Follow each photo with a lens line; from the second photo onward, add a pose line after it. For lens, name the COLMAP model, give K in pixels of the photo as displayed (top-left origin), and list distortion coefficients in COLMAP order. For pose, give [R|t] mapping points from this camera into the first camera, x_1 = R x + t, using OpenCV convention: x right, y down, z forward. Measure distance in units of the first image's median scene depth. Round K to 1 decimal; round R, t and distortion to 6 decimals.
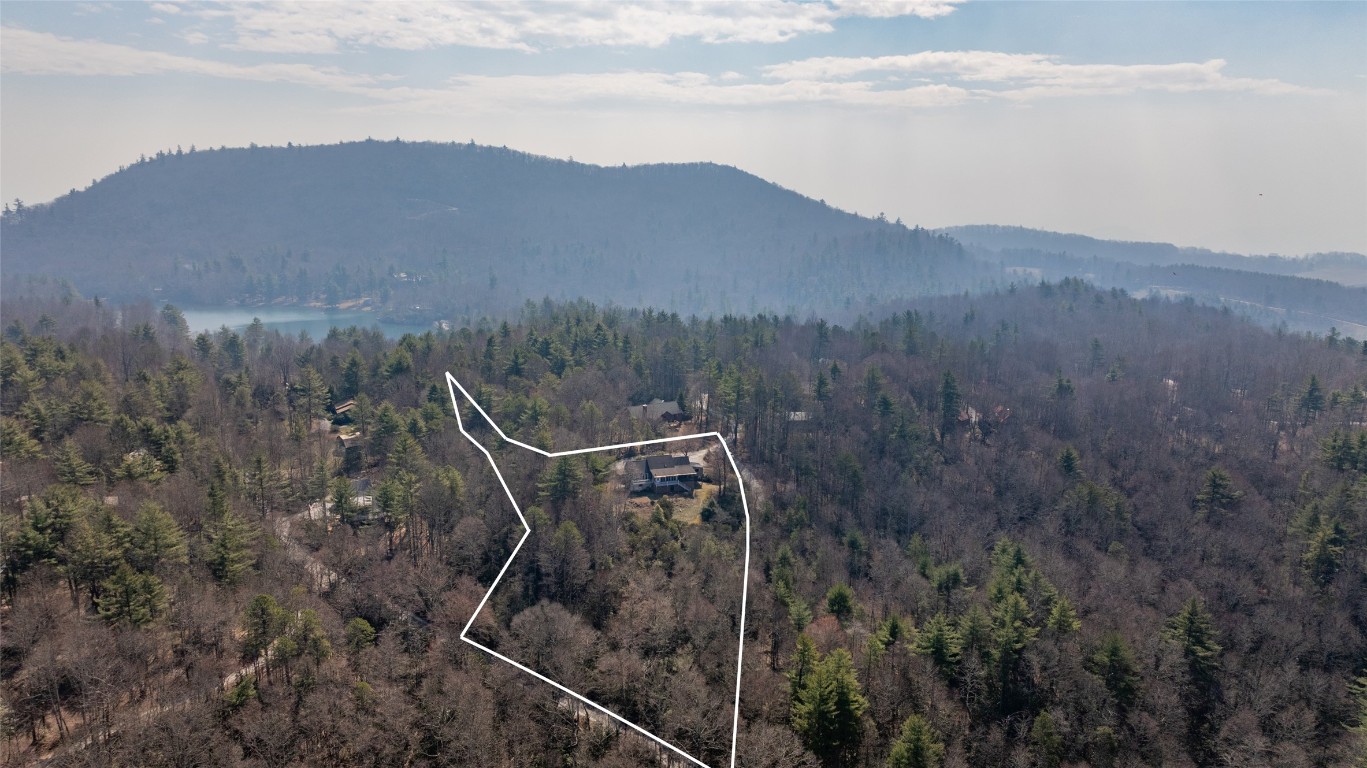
lens RADIAL K [[985.7, 0, 683.5], [0, 985.7, 384.0], [0, 0, 1]] dist [-0.018612, -0.000186]
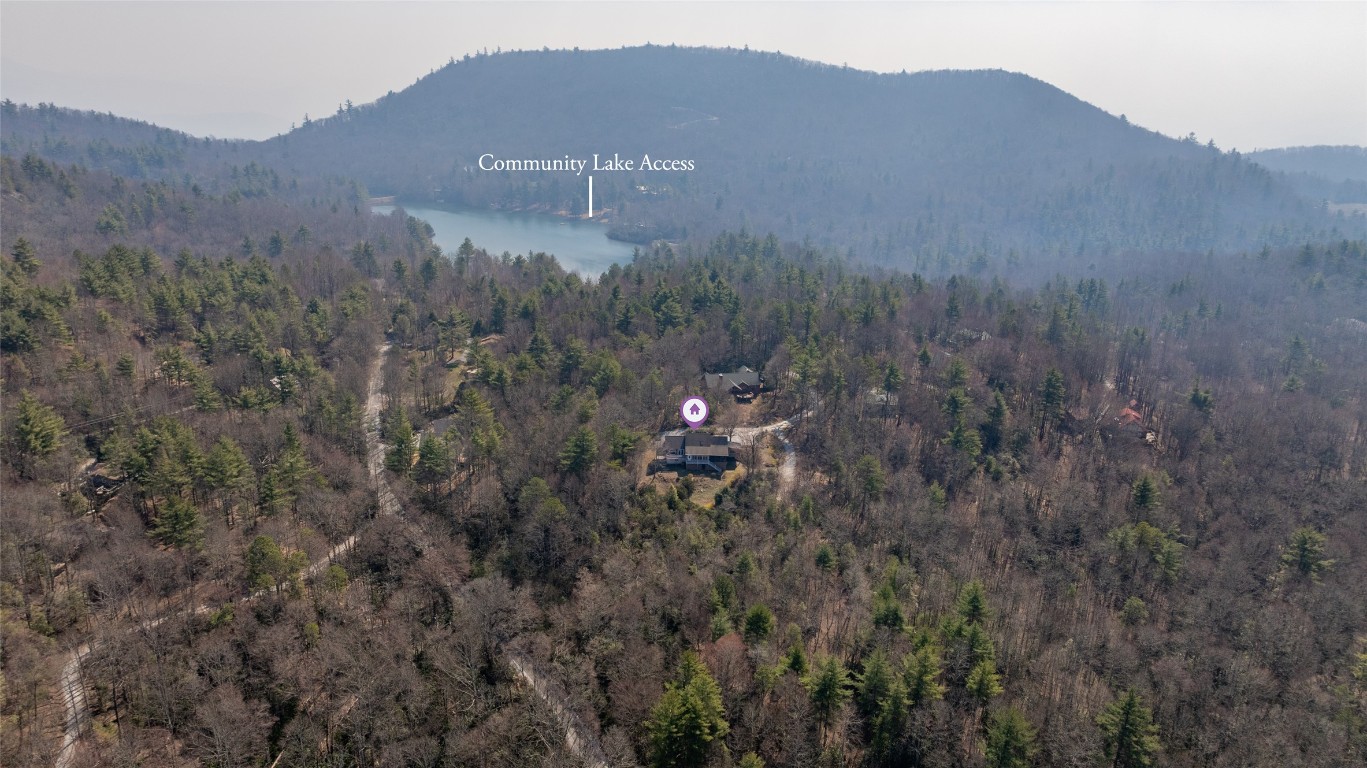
lens RADIAL K [[985.7, 0, 683.5], [0, 985.7, 384.0], [0, 0, 1]] dist [-0.018612, -0.000186]
pose [[0.944985, 0.111848, -0.307399, 0.064868], [-0.076505, 0.989235, 0.124747, -0.025315], [0.318042, -0.094367, 0.943368, 0.004931]]
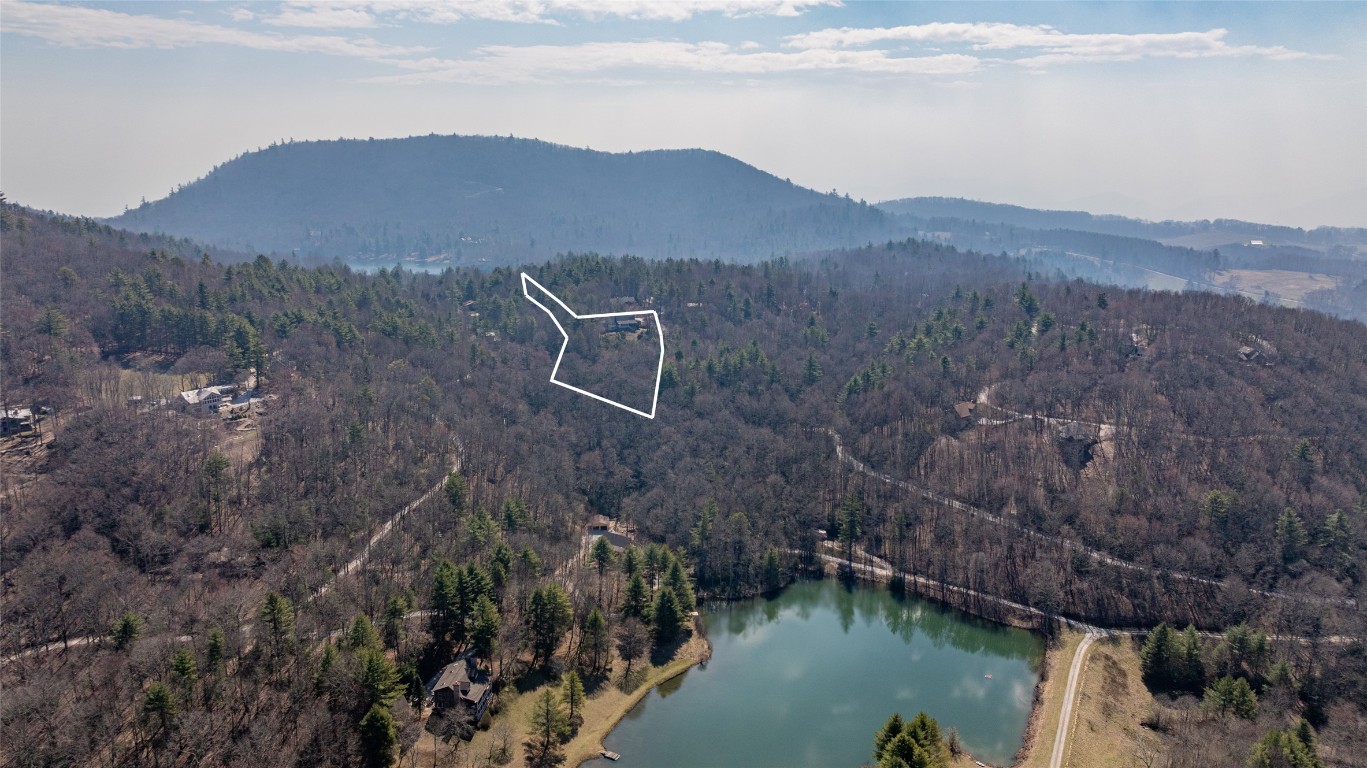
lens RADIAL K [[985.7, 0, 683.5], [0, 985.7, 384.0], [0, 0, 1]] dist [-0.018612, -0.000186]
pose [[0.999602, 0.002343, -0.028115, 0.044158], [-0.001330, 0.999351, 0.036007, 0.030179], [0.028181, -0.035955, 0.998956, -0.270543]]
